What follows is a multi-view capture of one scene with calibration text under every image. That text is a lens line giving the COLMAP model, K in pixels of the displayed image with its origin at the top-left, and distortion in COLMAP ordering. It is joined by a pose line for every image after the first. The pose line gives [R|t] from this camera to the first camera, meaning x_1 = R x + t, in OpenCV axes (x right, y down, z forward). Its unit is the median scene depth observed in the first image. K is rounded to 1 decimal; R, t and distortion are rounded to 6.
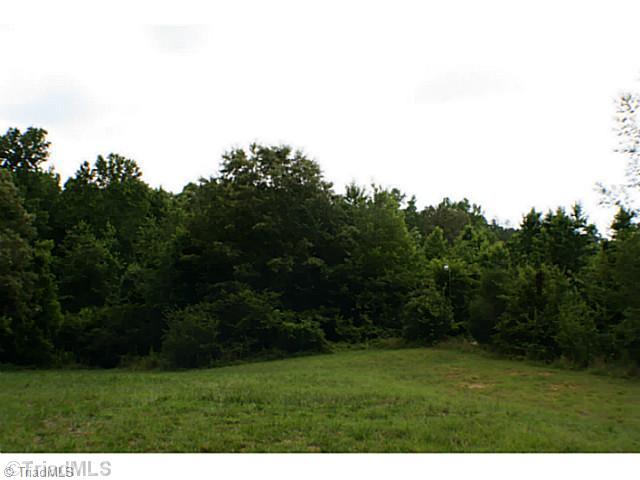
lens RADIAL K [[759.4, 0, 320.0], [0, 759.4, 240.0], [0, 0, 1]] dist [-0.105719, 0.019893]
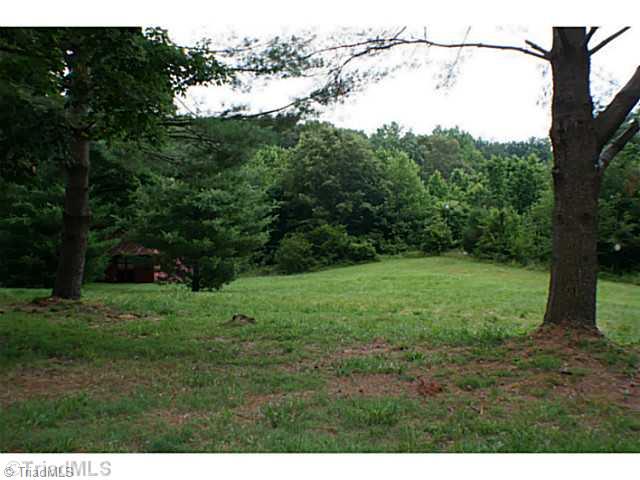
lens RADIAL K [[767.8, 0, 320.0], [0, 767.8, 240.0], [0, 0, 1]] dist [-0.260444, 0.465361]
pose [[0.999514, -0.027569, 0.014572, -0.132111], [0.025565, 0.992038, 0.123318, -0.102180], [-0.017855, -0.122885, 0.992260, -0.625079]]
